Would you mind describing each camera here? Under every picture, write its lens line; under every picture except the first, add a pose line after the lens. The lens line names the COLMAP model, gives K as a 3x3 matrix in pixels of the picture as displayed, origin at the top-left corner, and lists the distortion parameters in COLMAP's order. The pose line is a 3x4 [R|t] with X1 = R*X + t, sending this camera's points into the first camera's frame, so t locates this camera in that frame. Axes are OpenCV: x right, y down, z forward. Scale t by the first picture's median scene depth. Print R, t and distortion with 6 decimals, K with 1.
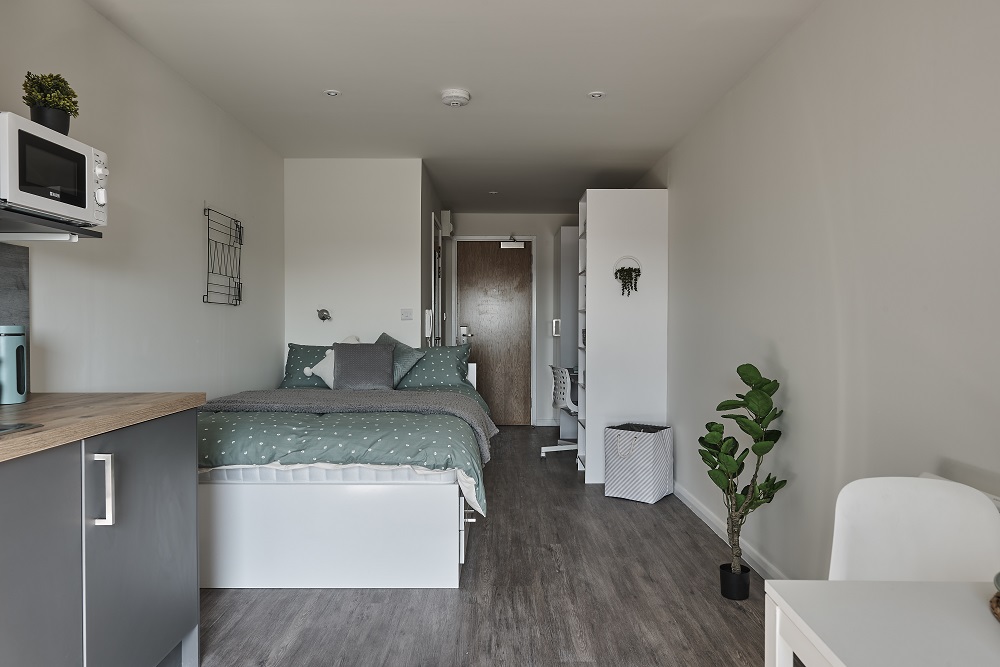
lens RADIAL K [[659.1, 0, 484.7], [0, 659.1, 333.0], [0, 0, 1]] dist [0.003953, 0.001278]
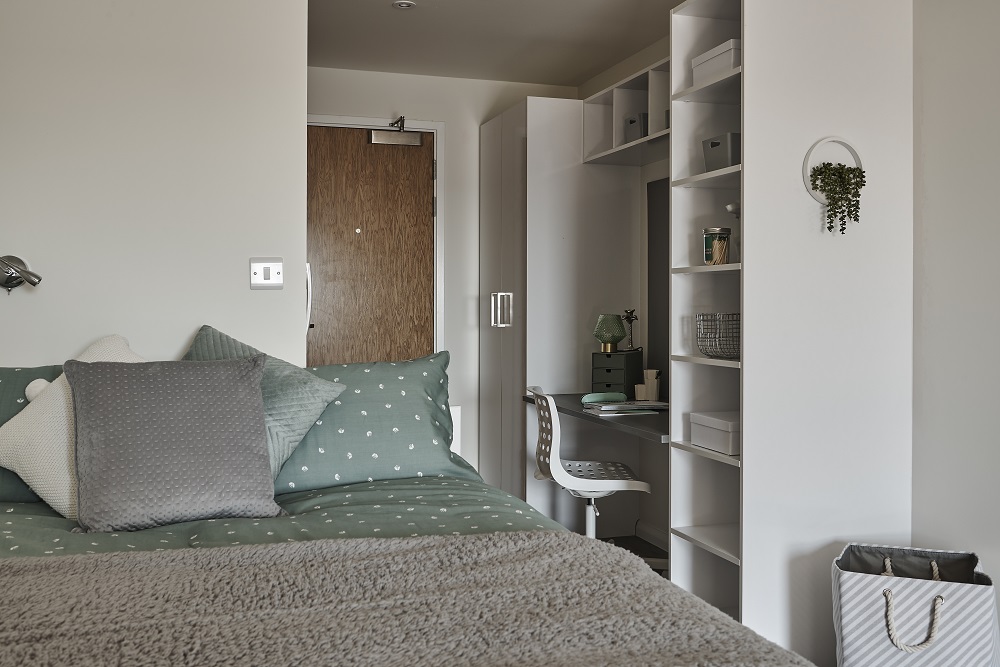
lens RADIAL K [[963.0, 0, 500.0], [0, 963.0, 333.5], [0, 0, 1]] dist [-0.006216, -0.002749]
pose [[0.949294, -0.007270, 0.314307, -0.184549], [0.002435, 0.999873, 0.015773, -0.004094], [-0.314381, -0.014208, 0.949190, 0.535600]]
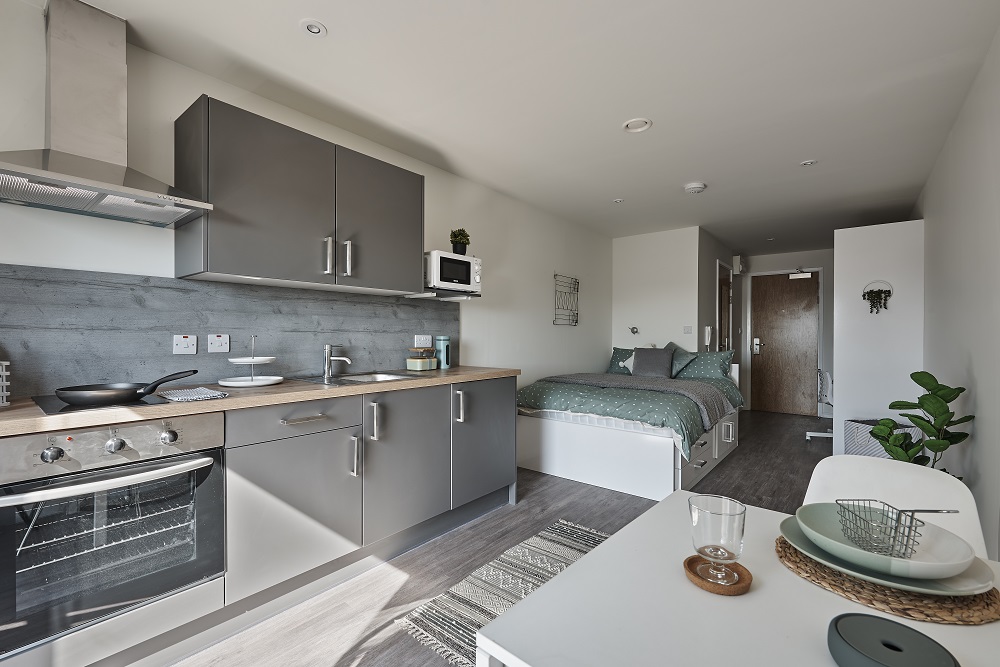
lens RADIAL K [[422.5, 0, 500.0], [0, 422.5, 333.5], [0, 0, 1]] dist [0.000111, -0.000031]
pose [[0.779911, 0.000033, -0.625890, 0.175890], [-0.011812, 0.999823, -0.014666, -0.000441], [0.625779, 0.018831, 0.779773, -0.032101]]
